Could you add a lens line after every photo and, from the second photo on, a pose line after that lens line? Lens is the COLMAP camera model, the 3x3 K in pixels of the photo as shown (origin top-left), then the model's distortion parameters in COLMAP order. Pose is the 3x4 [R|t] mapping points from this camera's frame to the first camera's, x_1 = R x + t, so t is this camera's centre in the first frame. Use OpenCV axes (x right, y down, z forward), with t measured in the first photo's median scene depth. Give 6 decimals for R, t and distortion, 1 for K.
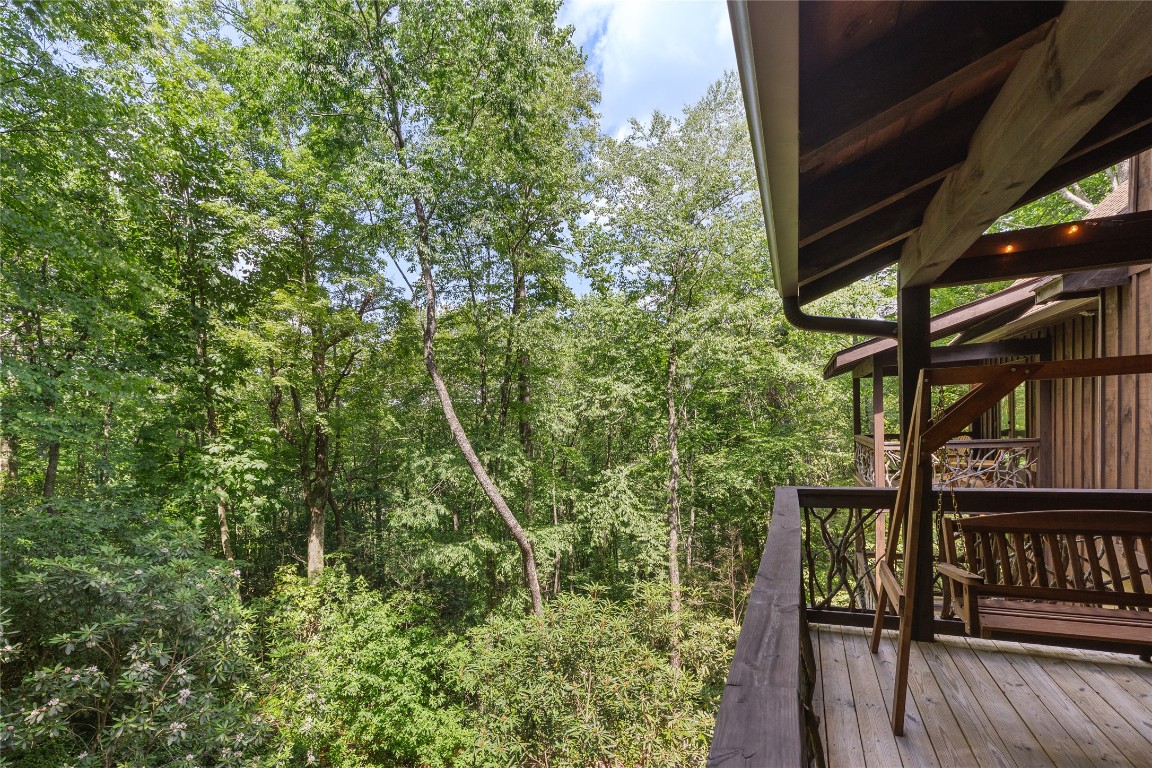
lens RADIAL K [[525.6, 0, 574.8], [0, 525.6, 380.2], [0, 0, 1]] dist [0.001800, 0.000304]
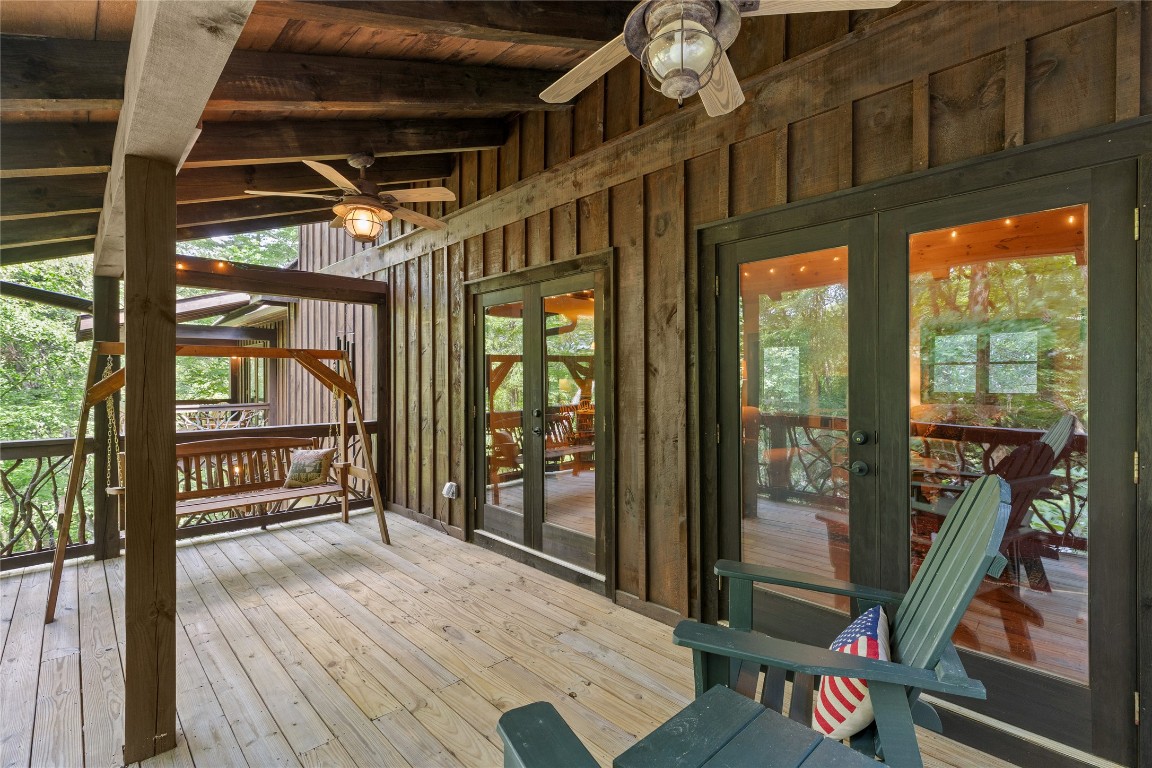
lens RADIAL K [[505.7, 0, 576.0], [0, 505.7, 384.0], [0, 0, 1]] dist [0.002175, 0.000322]
pose [[0.383628, 0.035216, 0.922816, -0.038609], [-0.088176, 0.996104, -0.001357, -0.012681], [-0.919268, -0.080850, 0.385239, -0.446090]]
